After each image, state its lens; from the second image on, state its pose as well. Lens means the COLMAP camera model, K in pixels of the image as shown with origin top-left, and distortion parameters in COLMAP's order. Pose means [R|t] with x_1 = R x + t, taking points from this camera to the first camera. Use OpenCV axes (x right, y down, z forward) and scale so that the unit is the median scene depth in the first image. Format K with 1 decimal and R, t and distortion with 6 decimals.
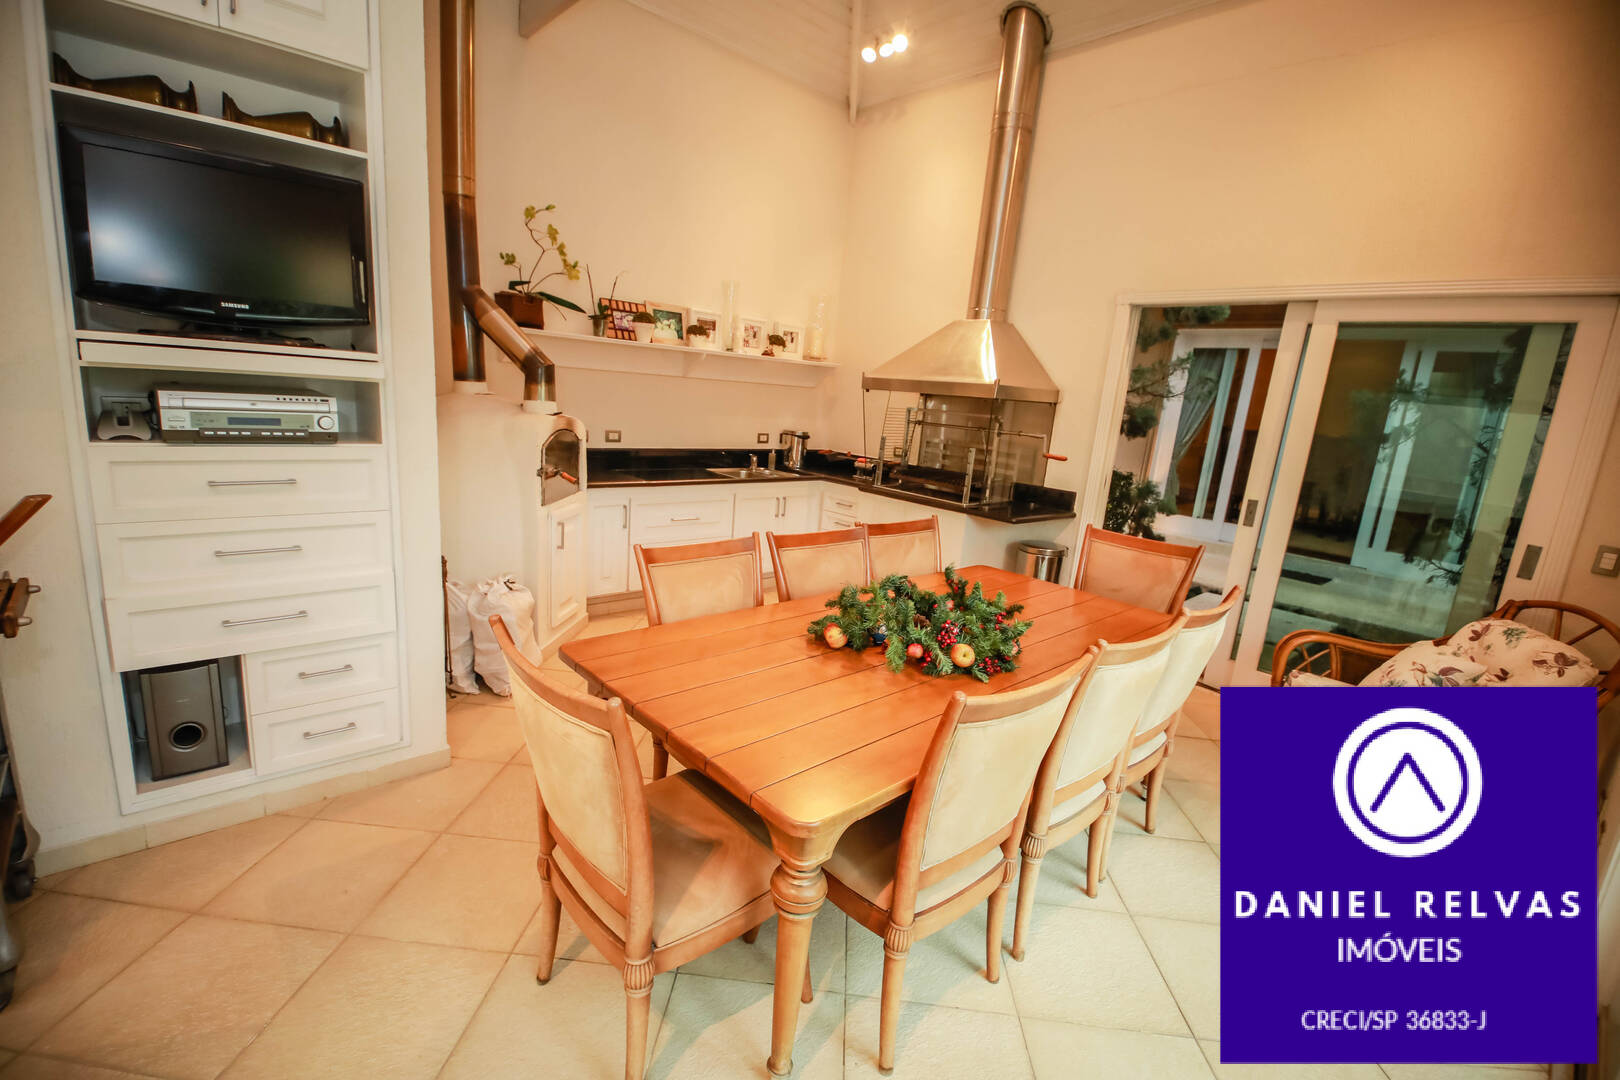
lens RADIAL K [[707.5, 0, 809.2], [0, 707.5, 548.1], [0, 0, 1]] dist [0.039679, -0.028138]
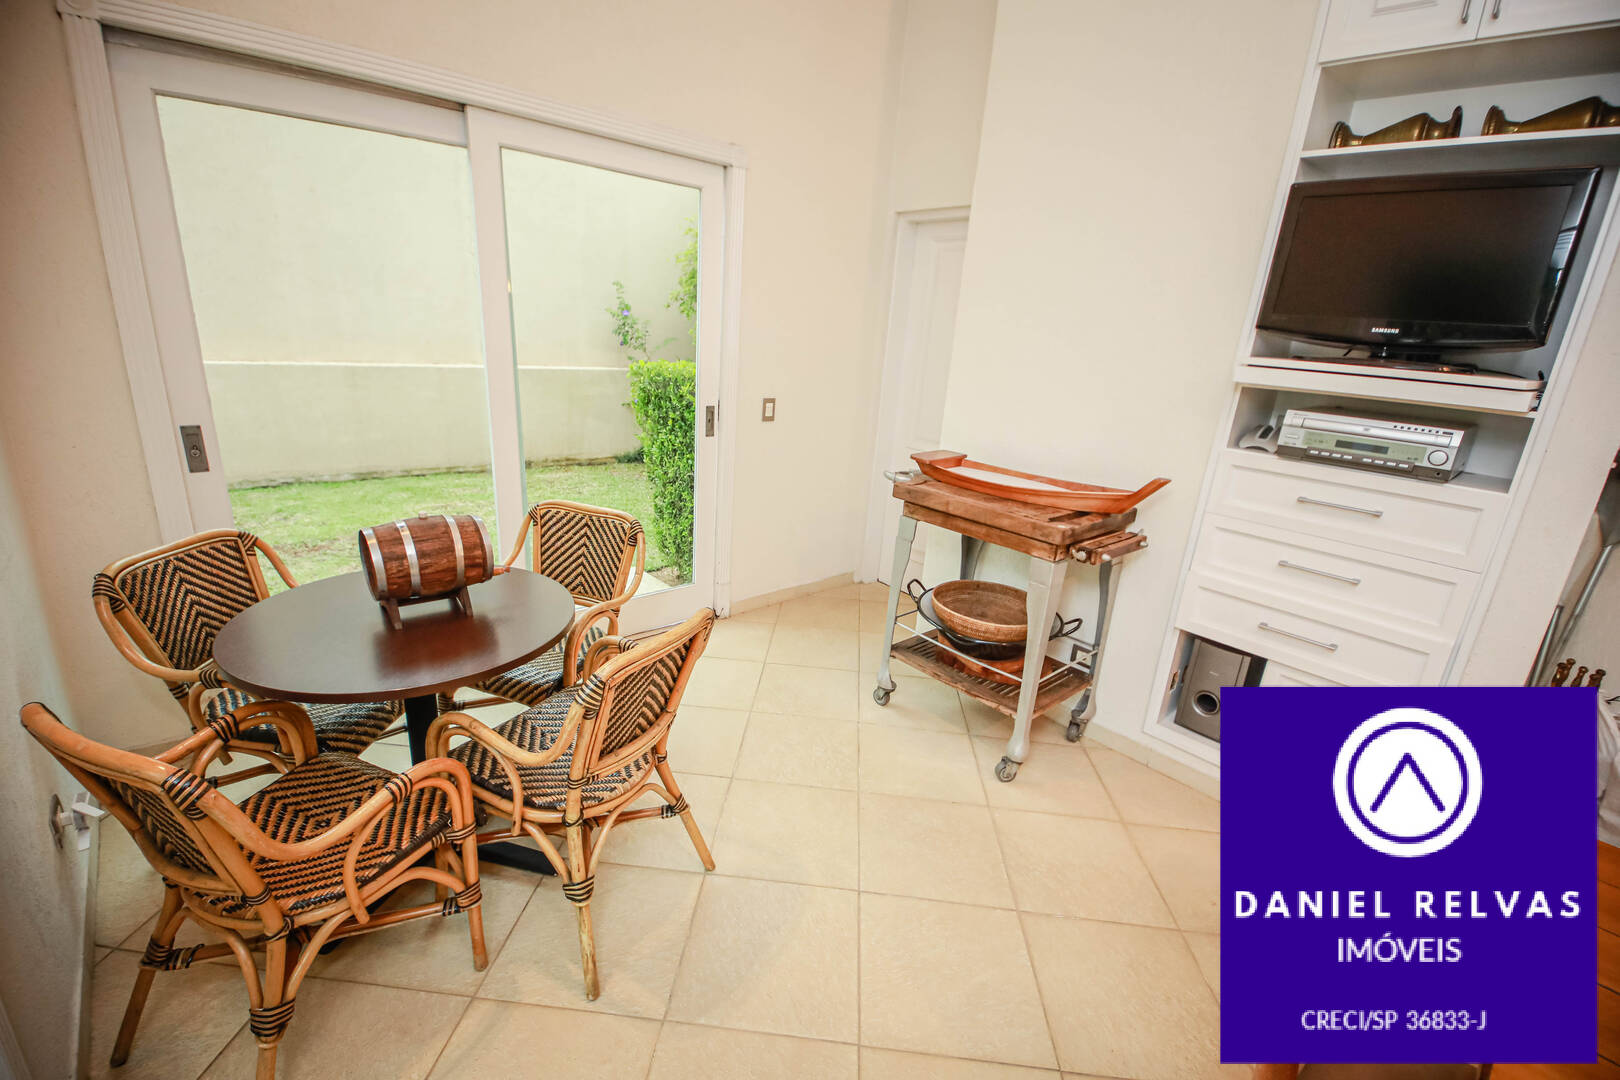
lens RADIAL K [[707.5, 0, 809.2], [0, 707.5, 548.1], [0, 0, 1]] dist [0.039679, -0.028138]
pose [[-0.019124, 0.222305, -0.974790, 0.236219], [-0.291270, 0.931440, 0.218133, -0.041399], [0.956450, 0.288098, 0.046938, 0.270058]]
